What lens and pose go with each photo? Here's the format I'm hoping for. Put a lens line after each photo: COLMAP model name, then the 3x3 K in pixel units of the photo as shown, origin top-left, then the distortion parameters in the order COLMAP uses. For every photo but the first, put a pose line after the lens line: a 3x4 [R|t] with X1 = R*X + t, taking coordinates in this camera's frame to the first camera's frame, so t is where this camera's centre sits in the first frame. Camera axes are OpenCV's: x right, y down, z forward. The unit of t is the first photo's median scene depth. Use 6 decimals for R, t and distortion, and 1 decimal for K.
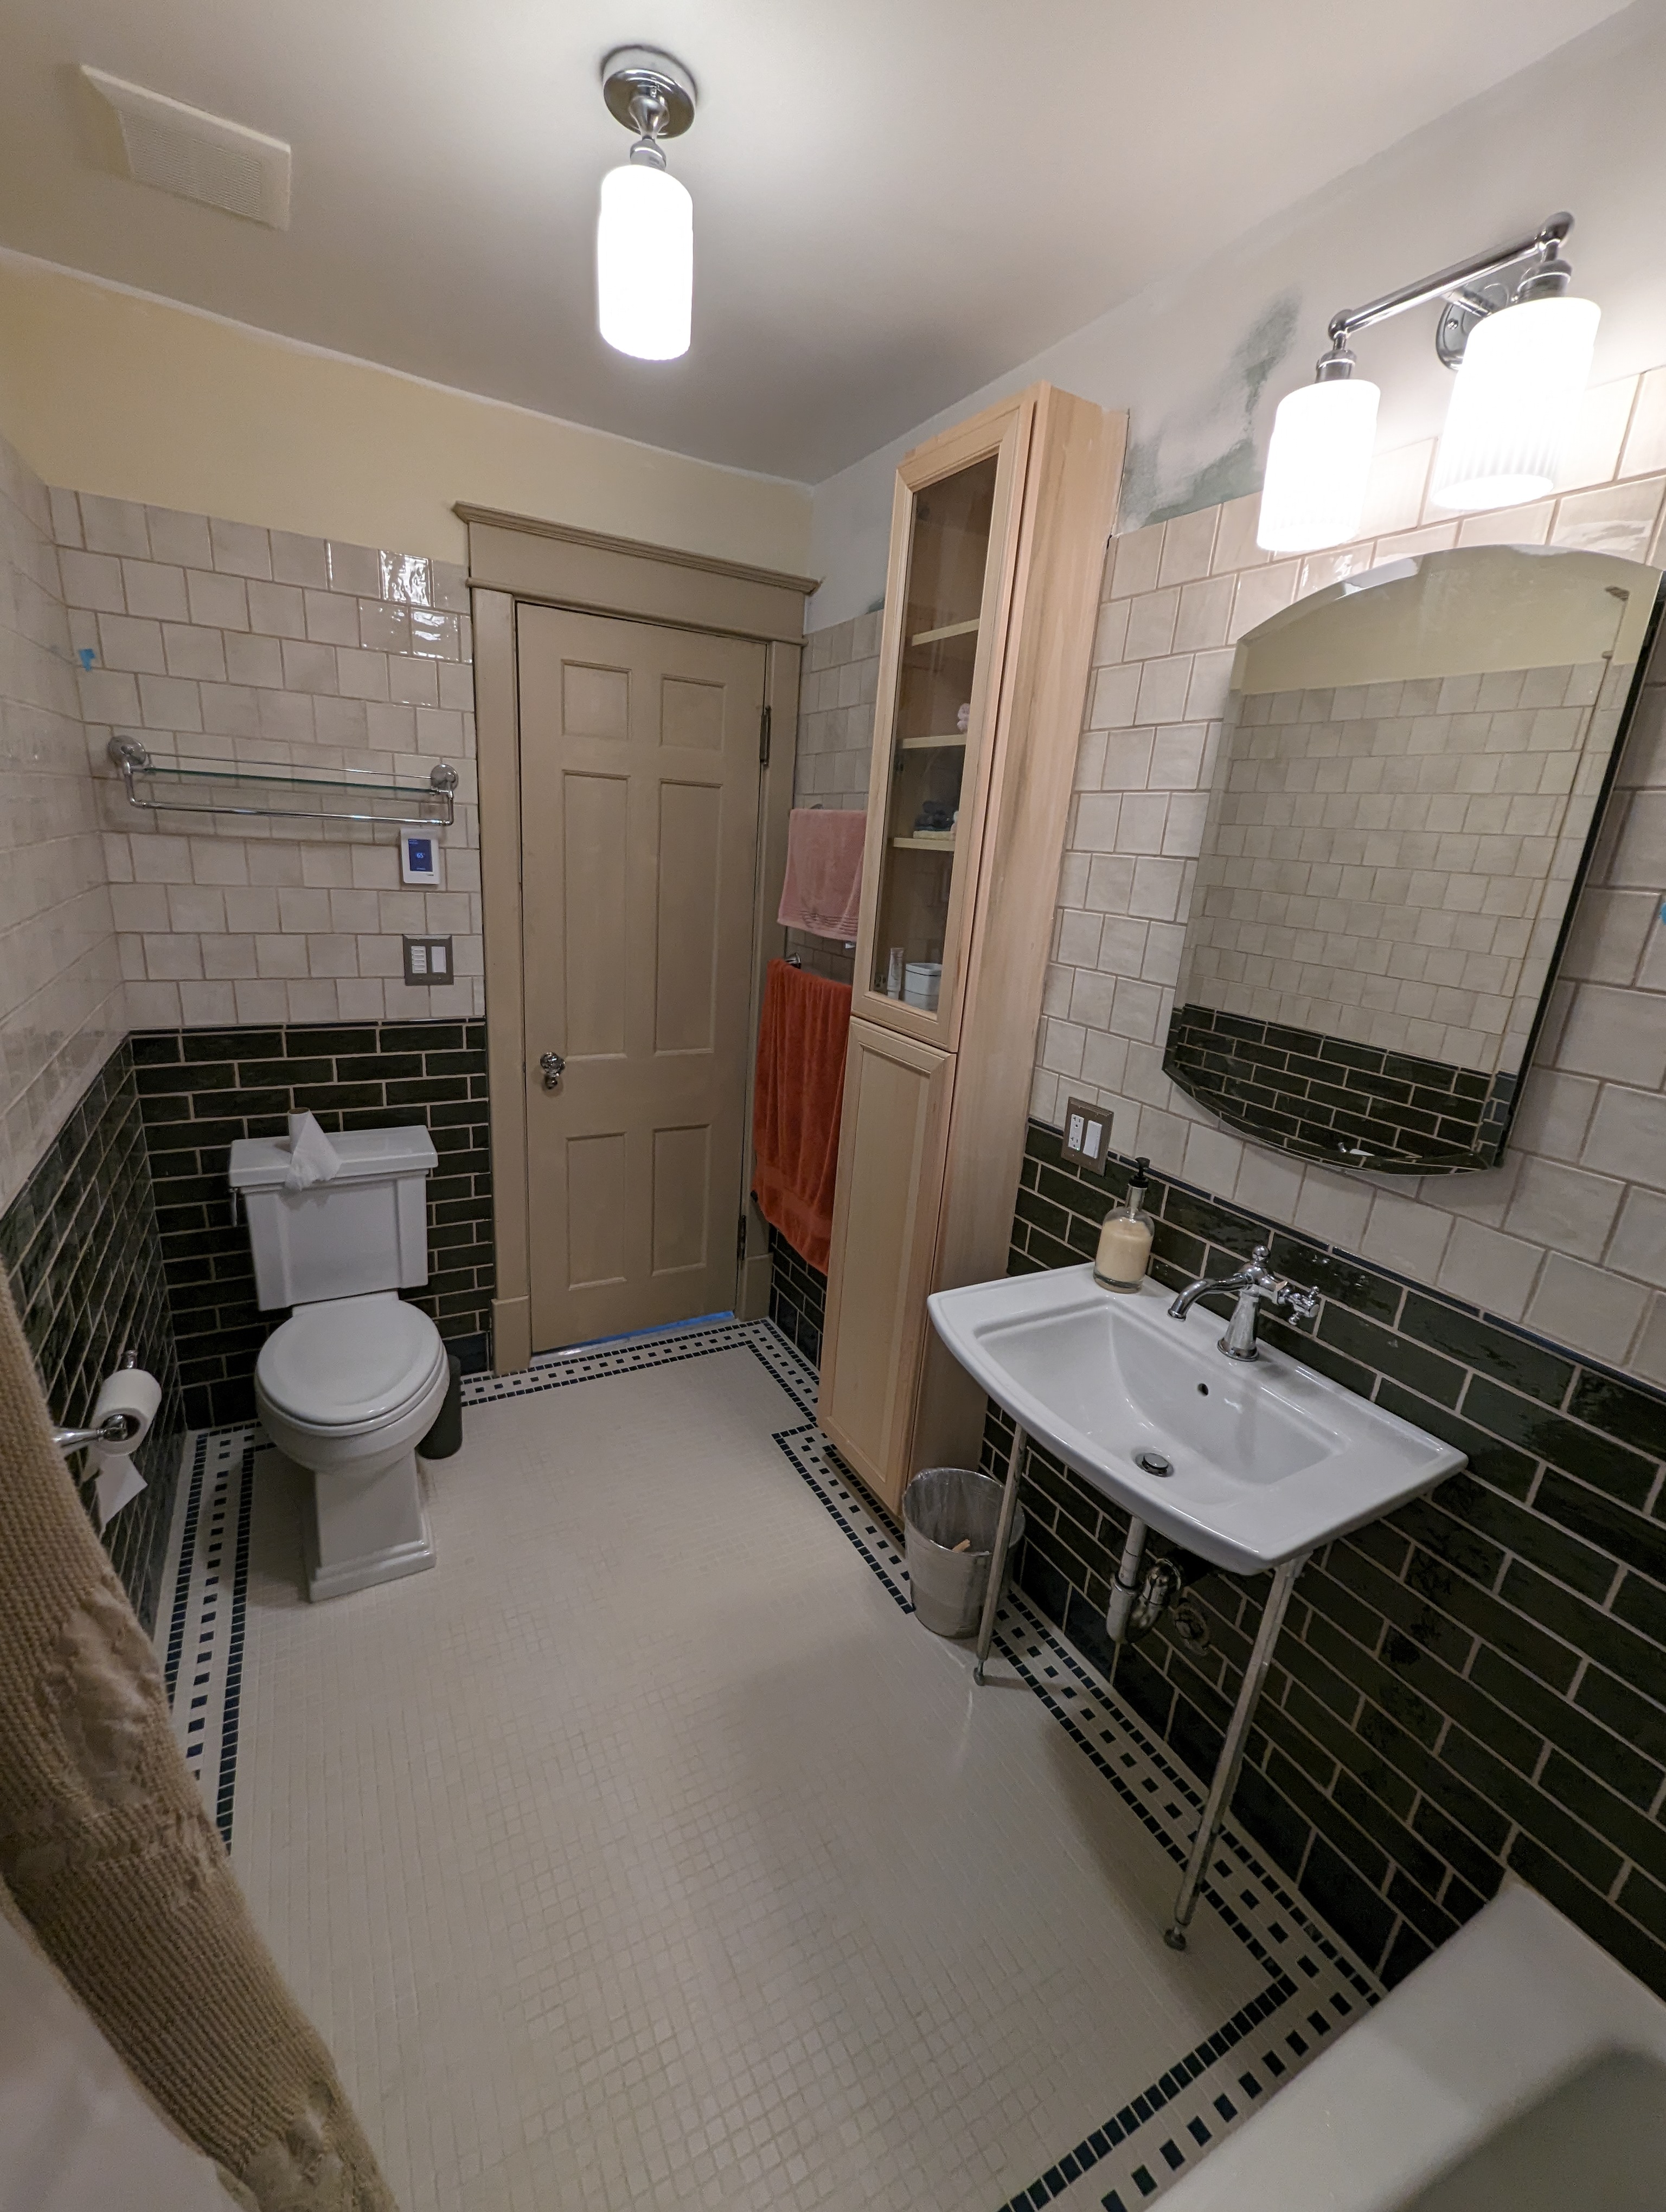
lens RADIAL K [[915.5, 0, 819.5], [0, 915.5, 1103.6], [0, 0, 1]] dist [0.000479, -0.001691]
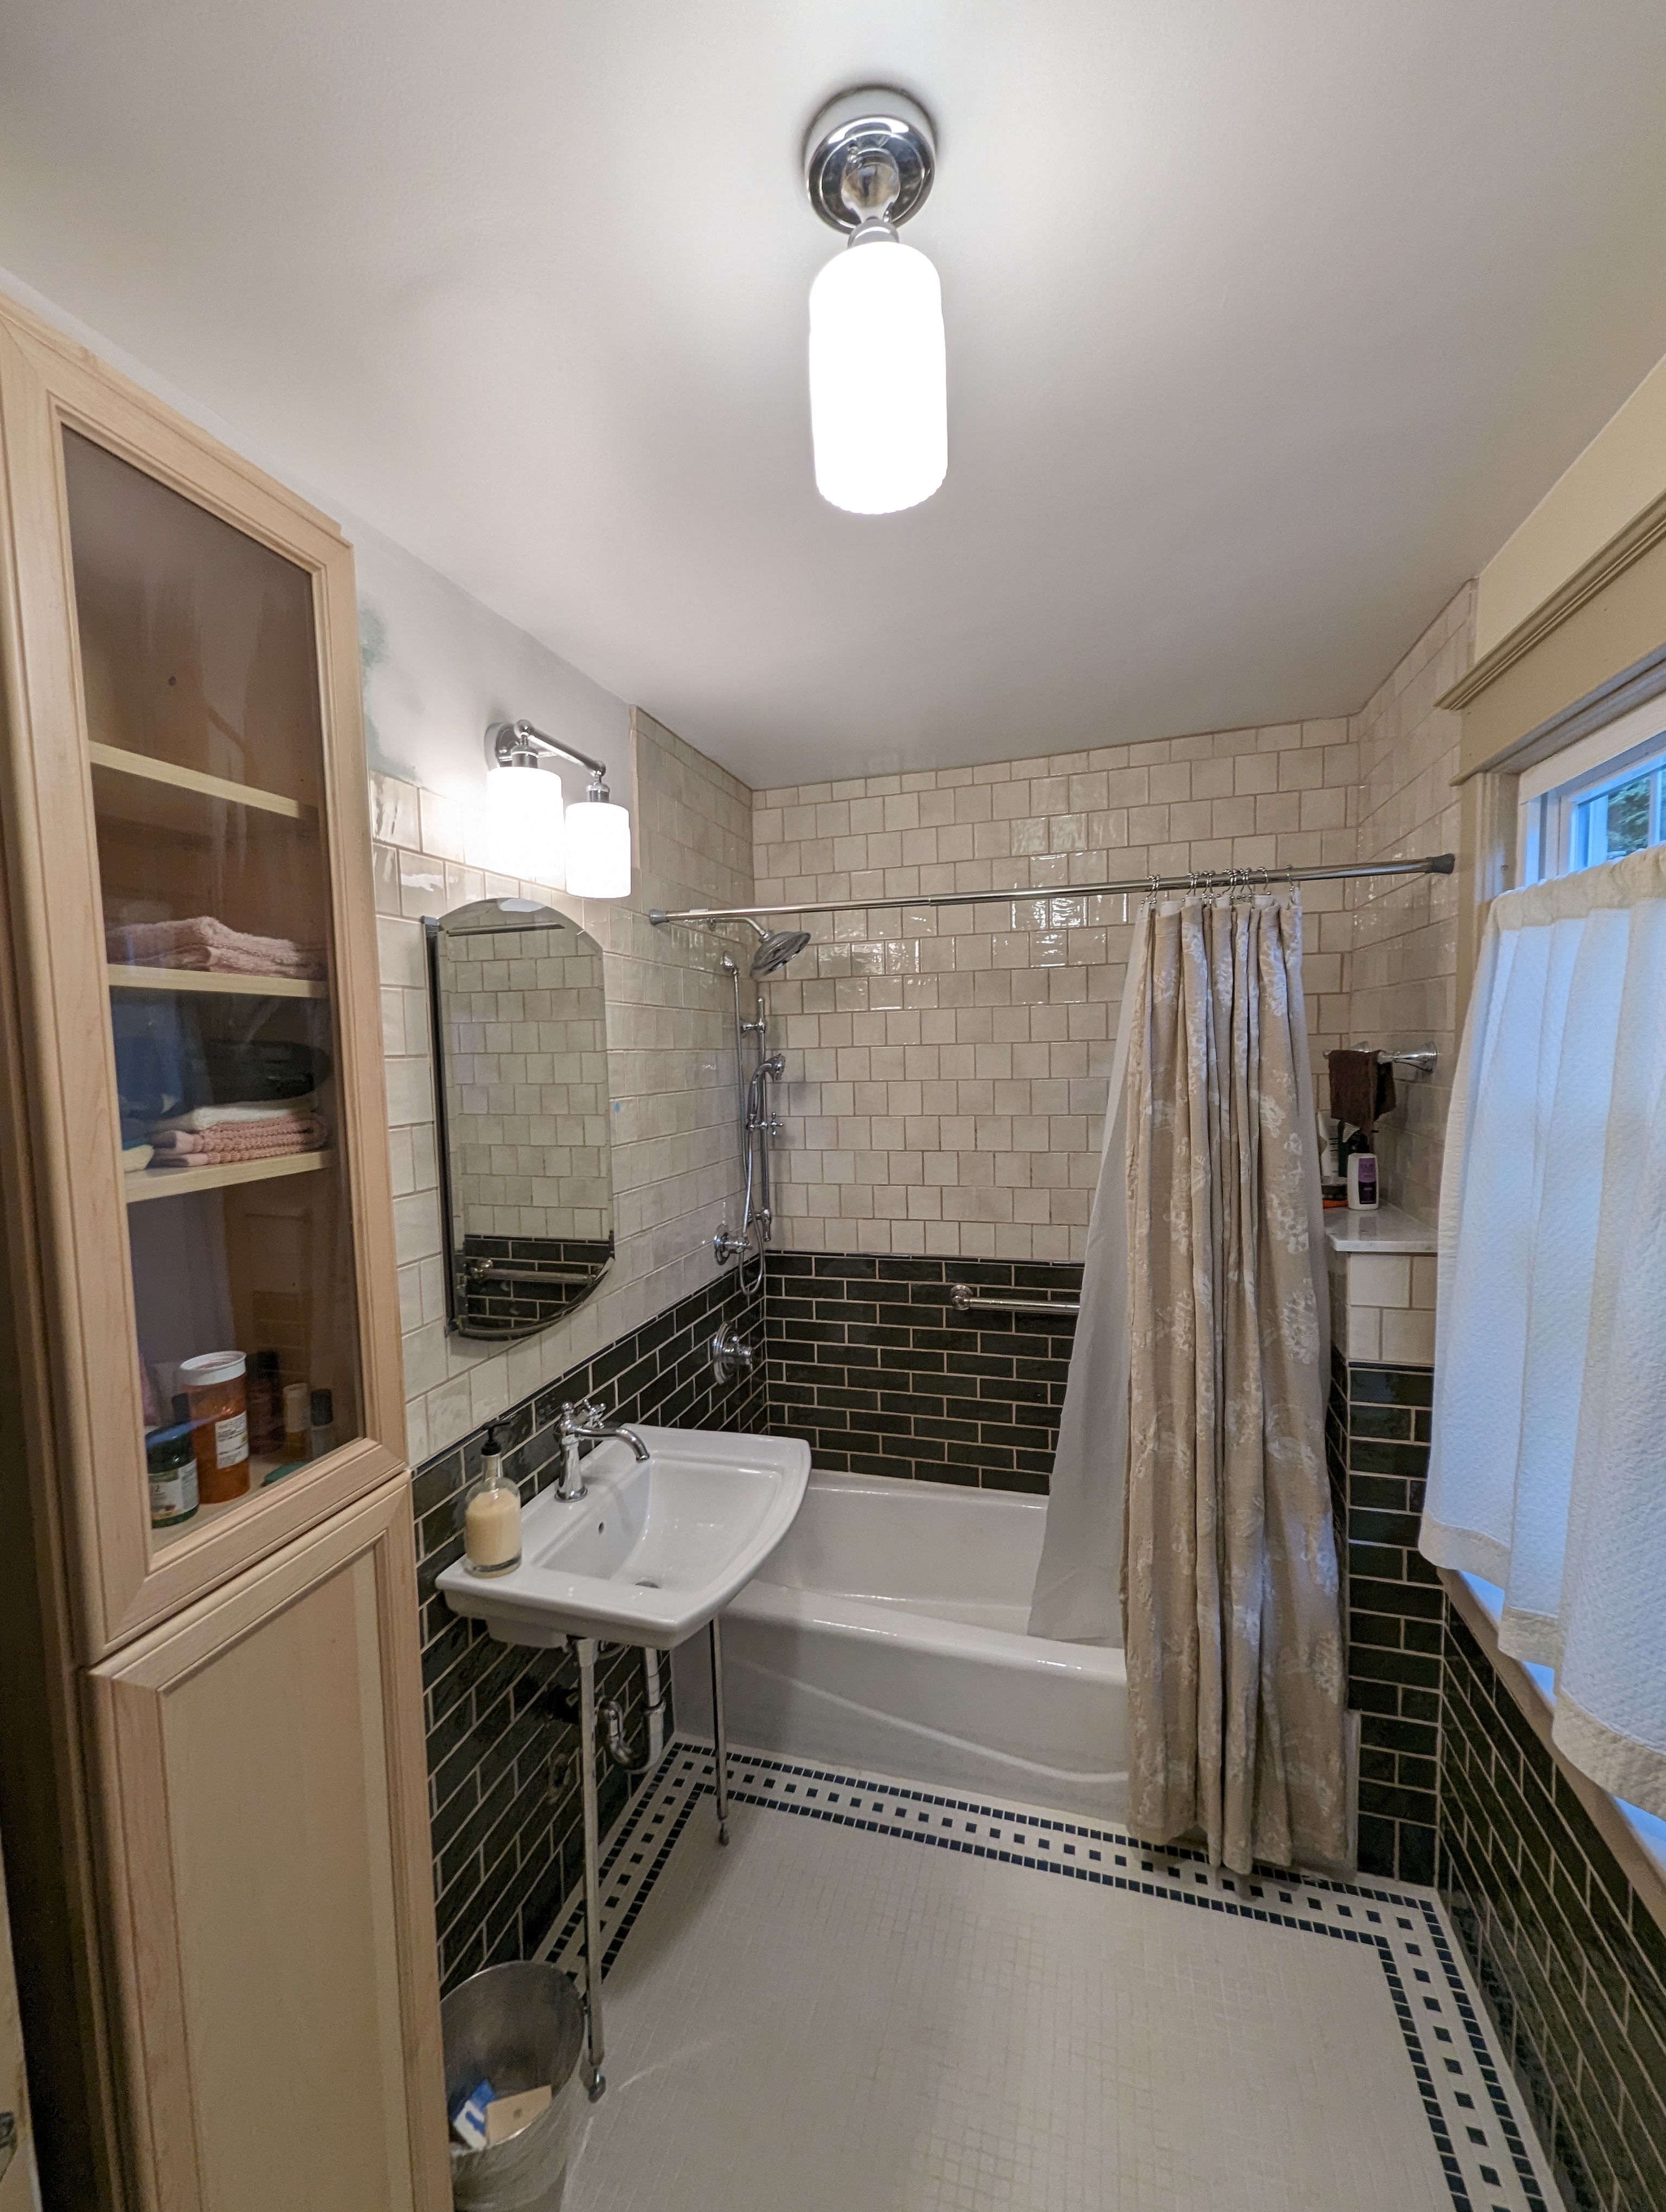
lens RADIAL K [[915.5, 0, 816.7], [0, 915.5, 1109.6], [0, 0, 1]] dist [0.000479, -0.001691]
pose [[-0.697980, -0.101080, 0.708947, -0.515600], [0.181774, 0.932557, 0.311924, -0.468212], [-0.692663, 0.346585, -0.632532, 1.219494]]
